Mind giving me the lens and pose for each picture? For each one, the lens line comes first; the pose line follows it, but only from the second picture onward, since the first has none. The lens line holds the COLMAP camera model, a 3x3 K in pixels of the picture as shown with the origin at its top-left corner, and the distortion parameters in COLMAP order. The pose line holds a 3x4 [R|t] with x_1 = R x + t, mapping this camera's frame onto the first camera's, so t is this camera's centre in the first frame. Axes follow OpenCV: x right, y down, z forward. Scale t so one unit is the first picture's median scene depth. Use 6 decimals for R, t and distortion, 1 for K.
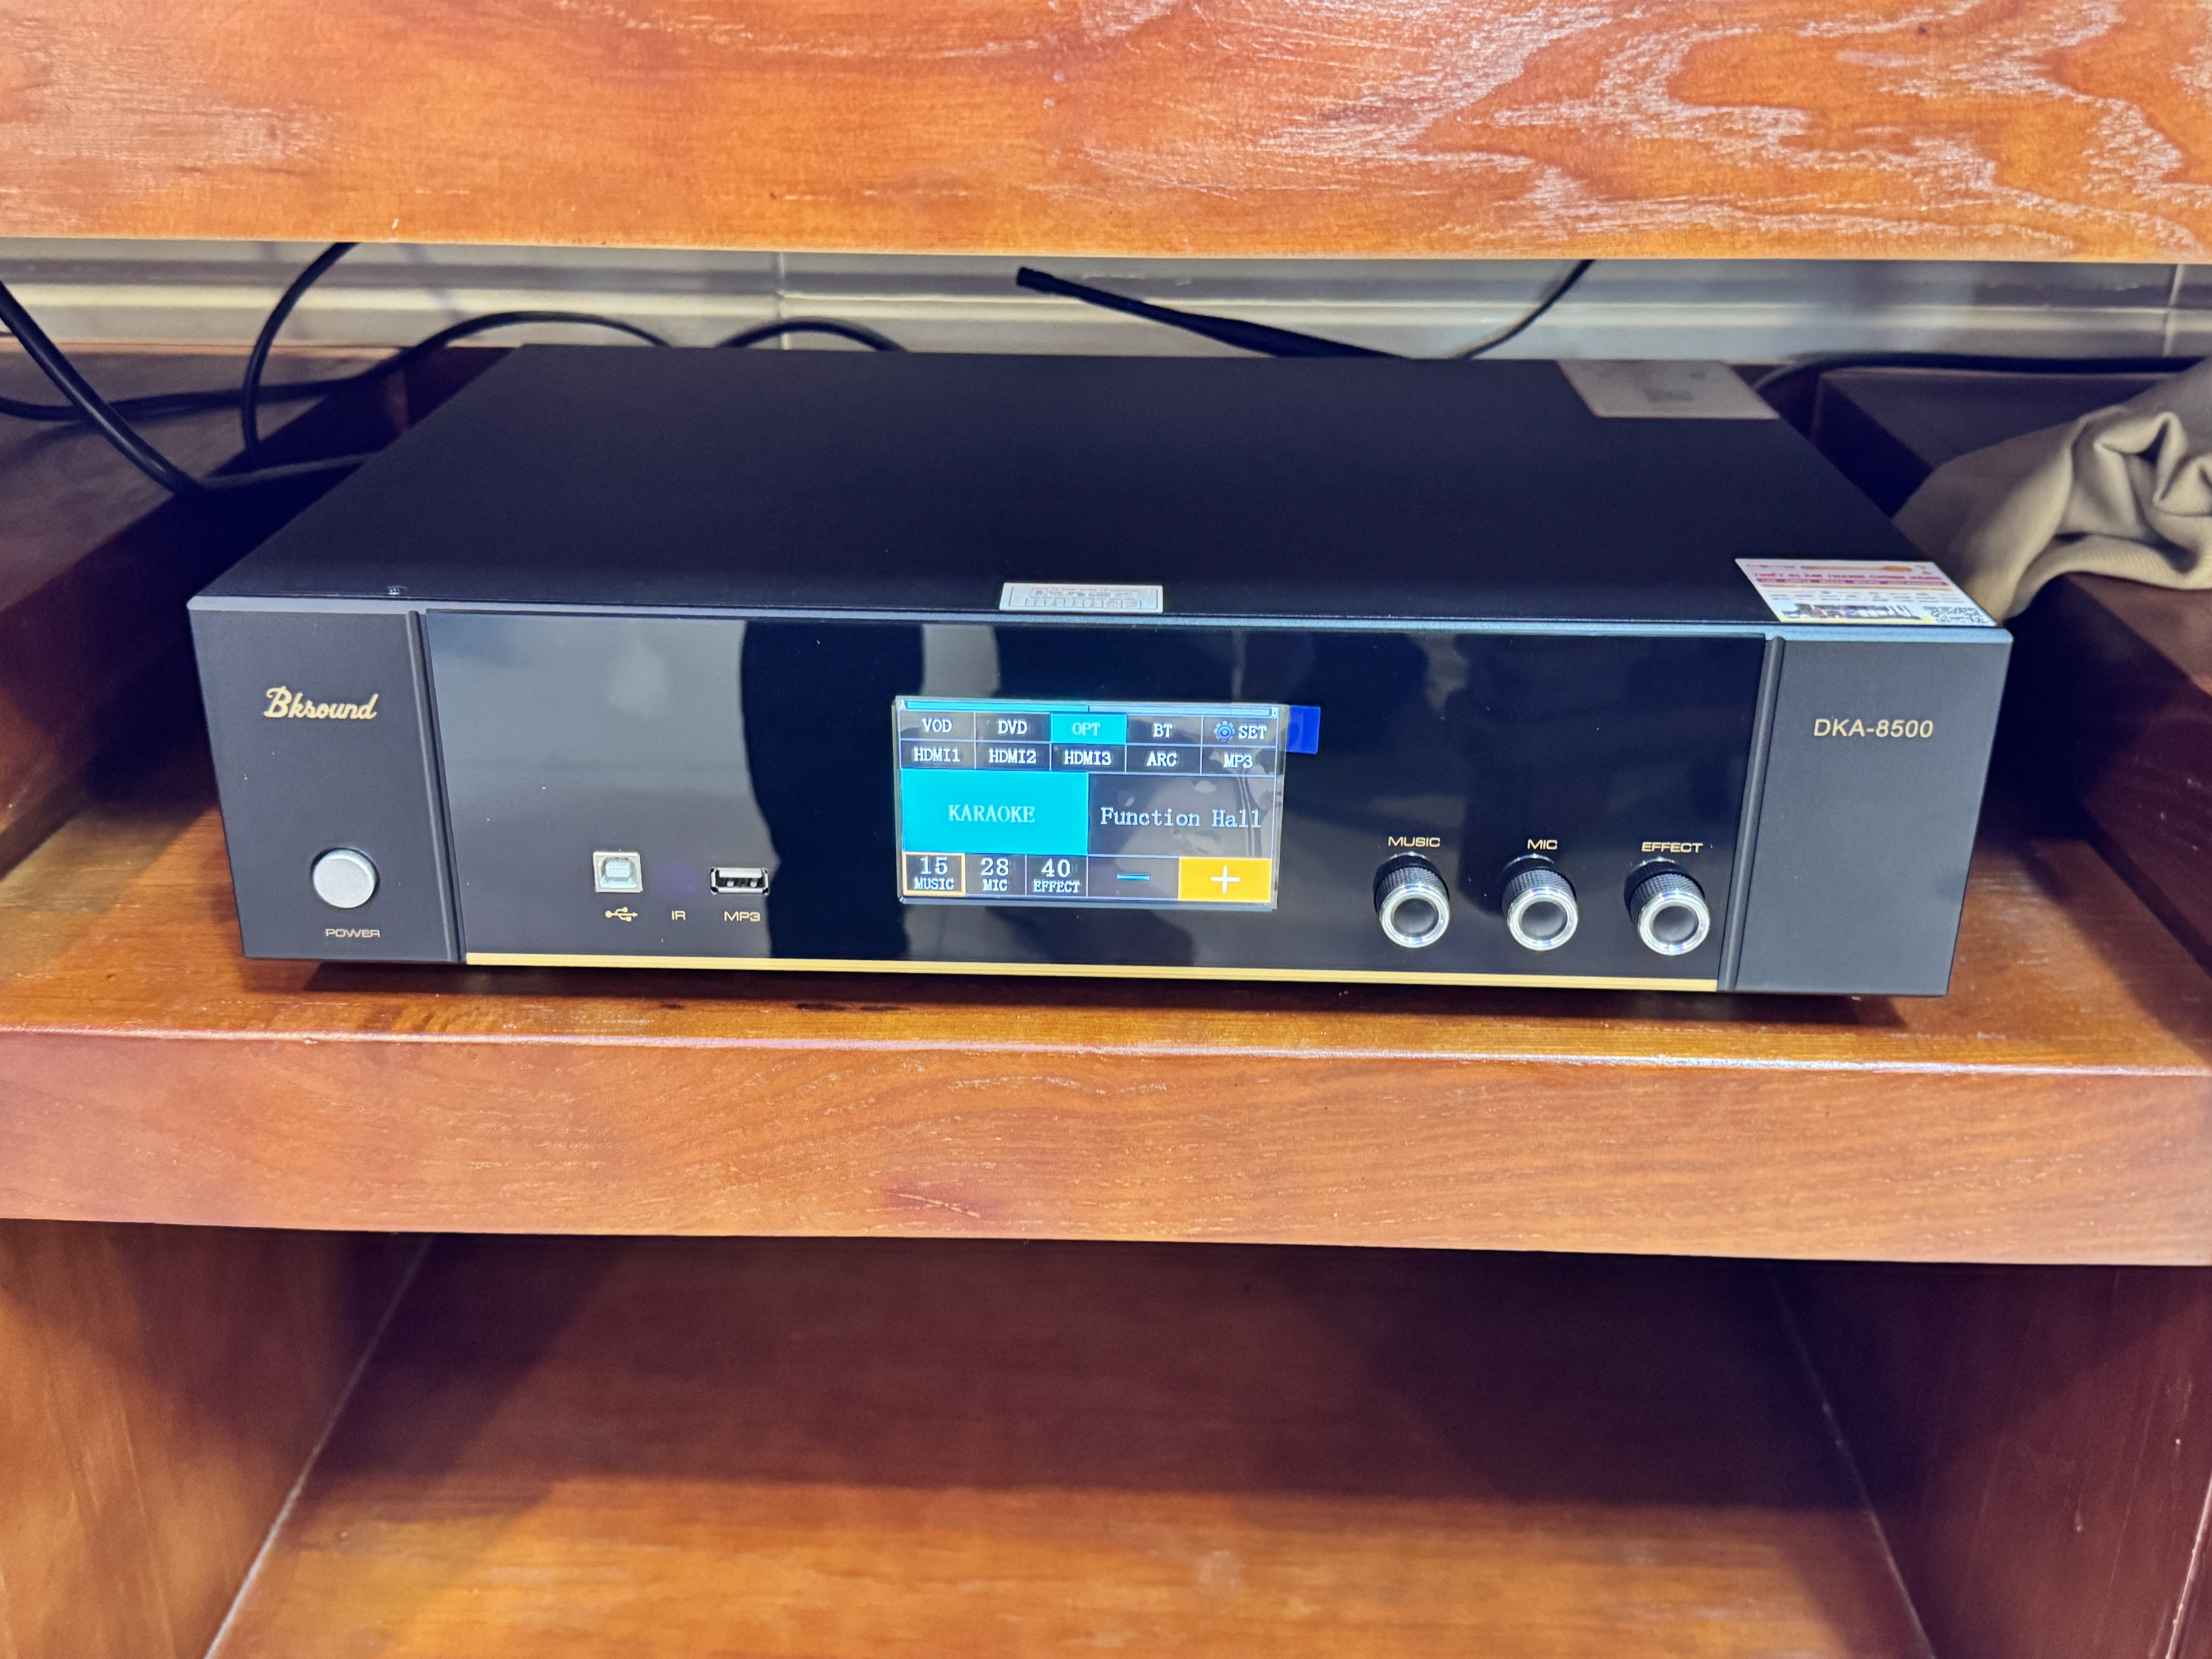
lens RADIAL K [[2277.2, 0, 1107.9], [0, 2277.2, 819.9], [0, 0, 1]] dist [0.147029, -0.332334]
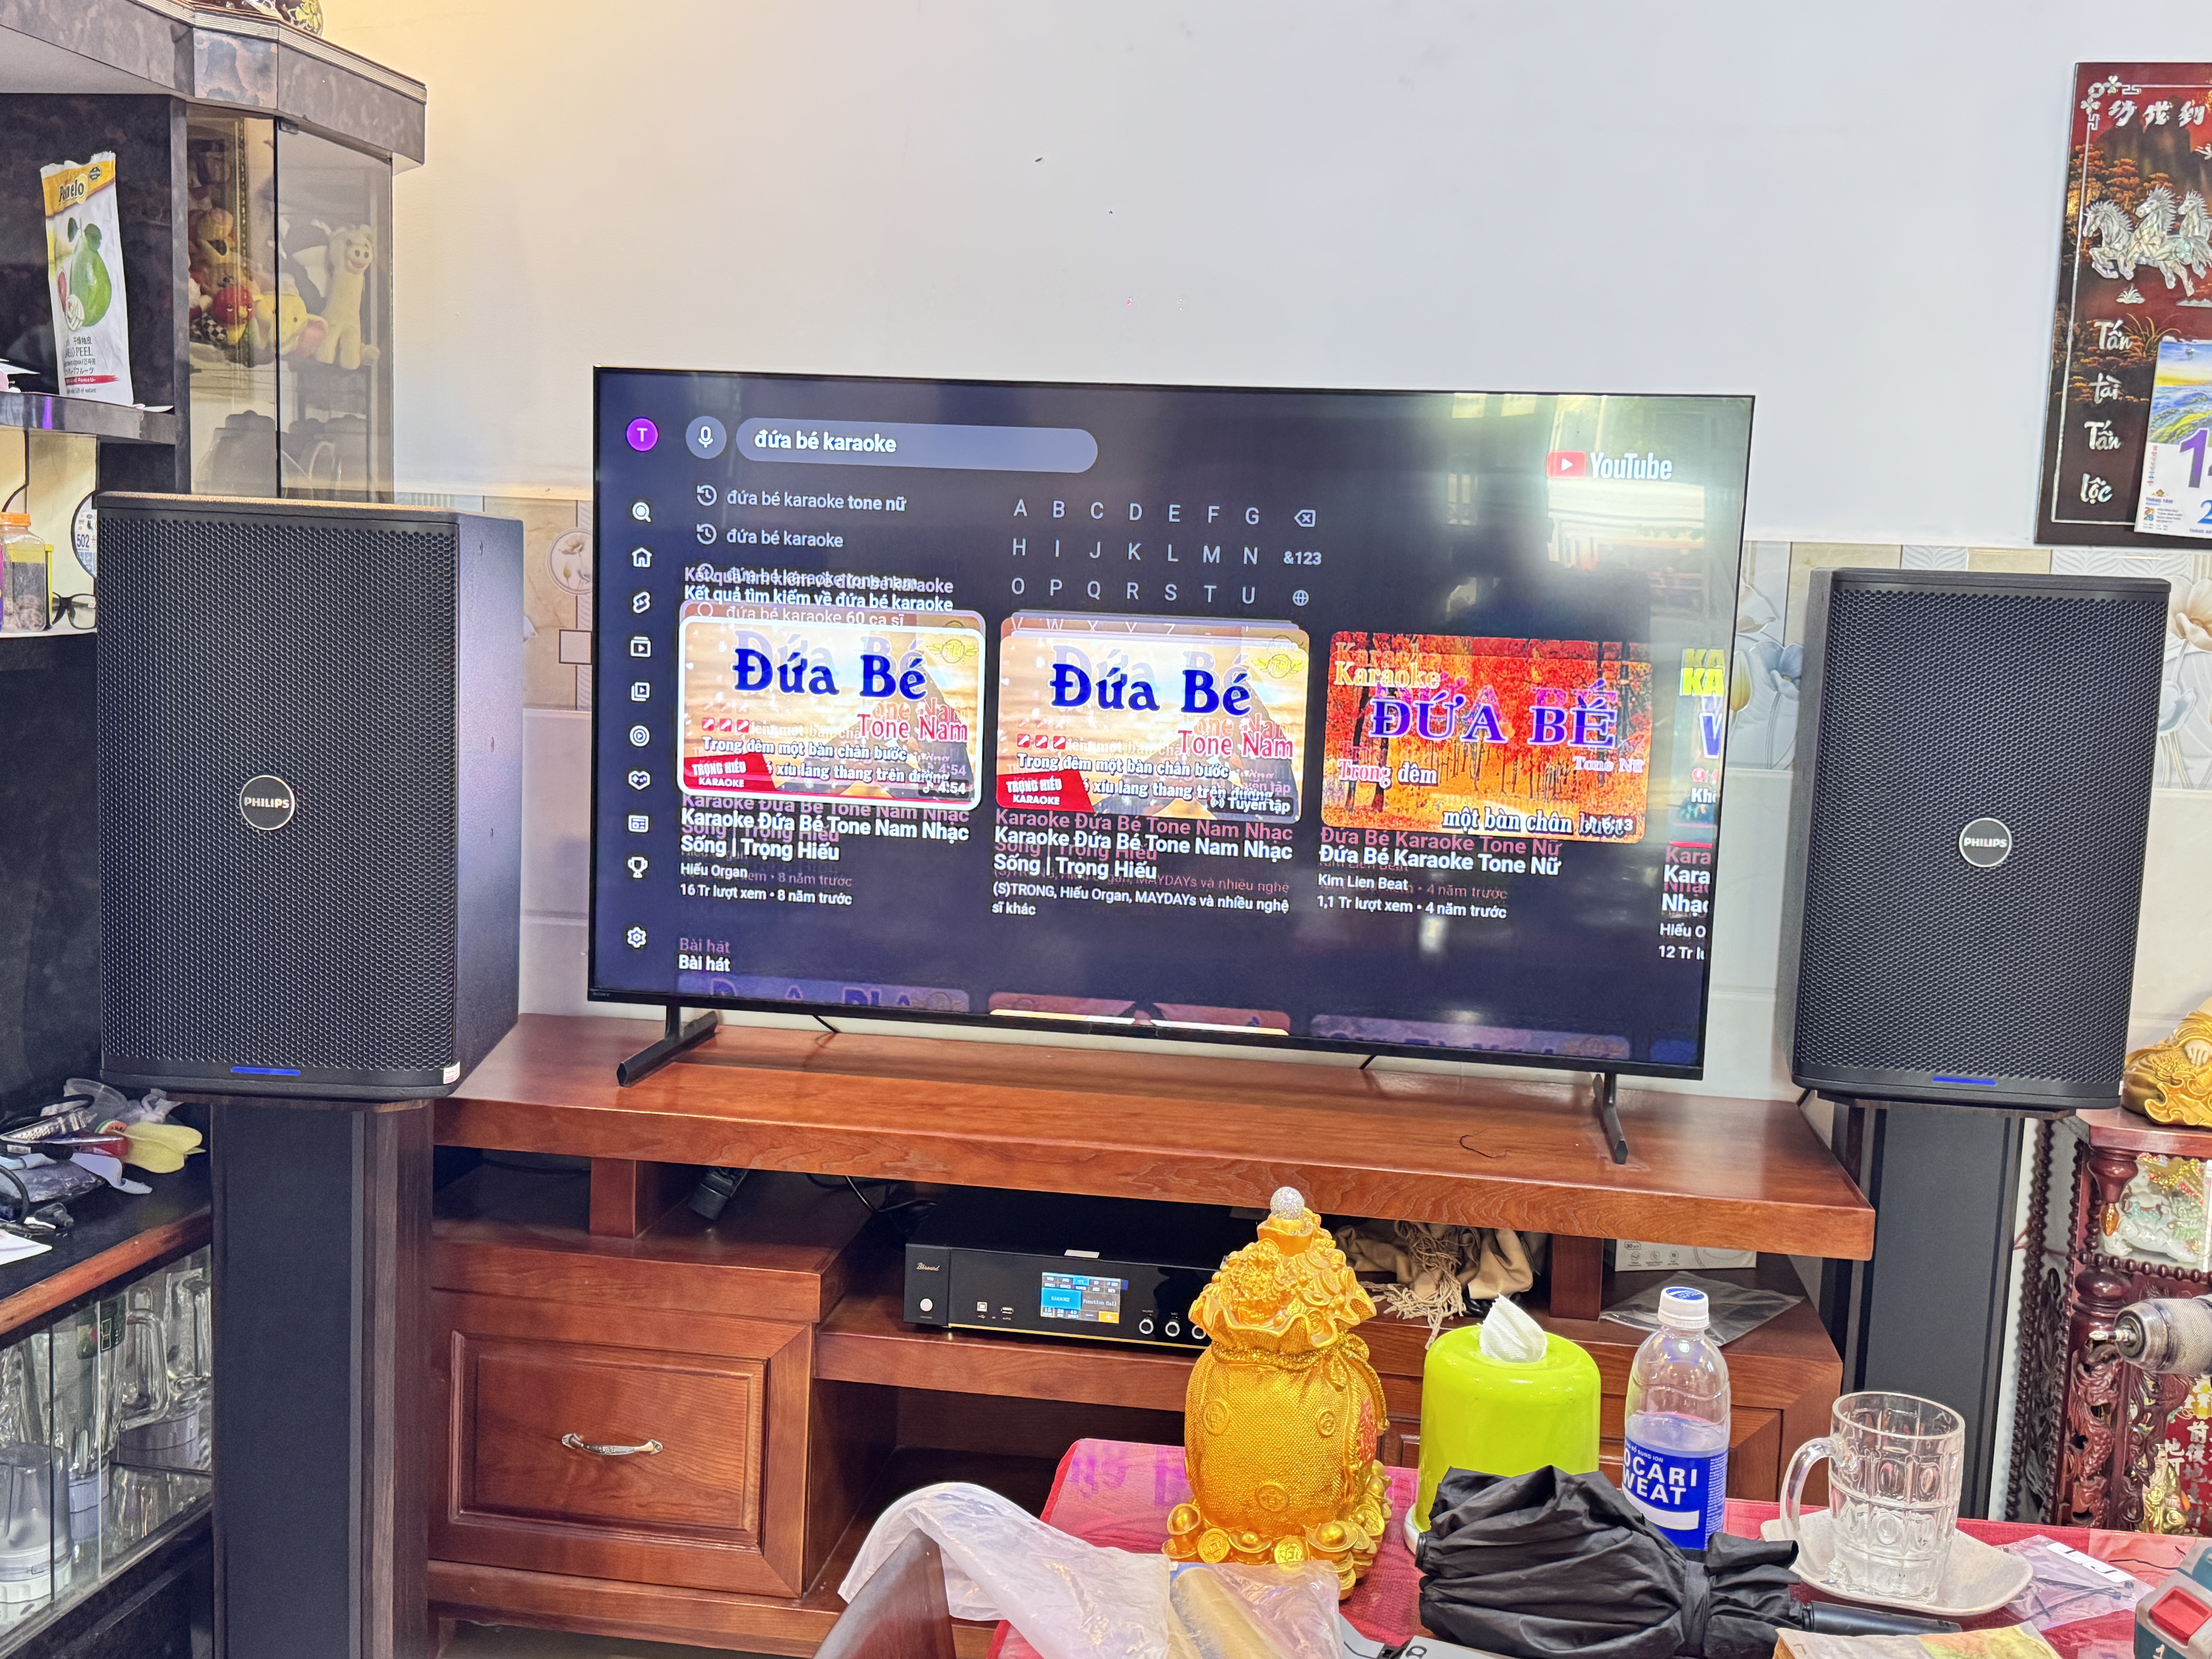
lens RADIAL K [[2203.9, 0, 1106.0], [0, 2203.9, 829.5], [0, 0, 1]] dist [0.151515, -0.271168]
pose [[0.992205, 0.044059, -0.116565, 0.548878], [-0.075095, 0.957888, -0.277150, 0.339231], [0.099445, 0.283743, 0.953730, -3.747480]]
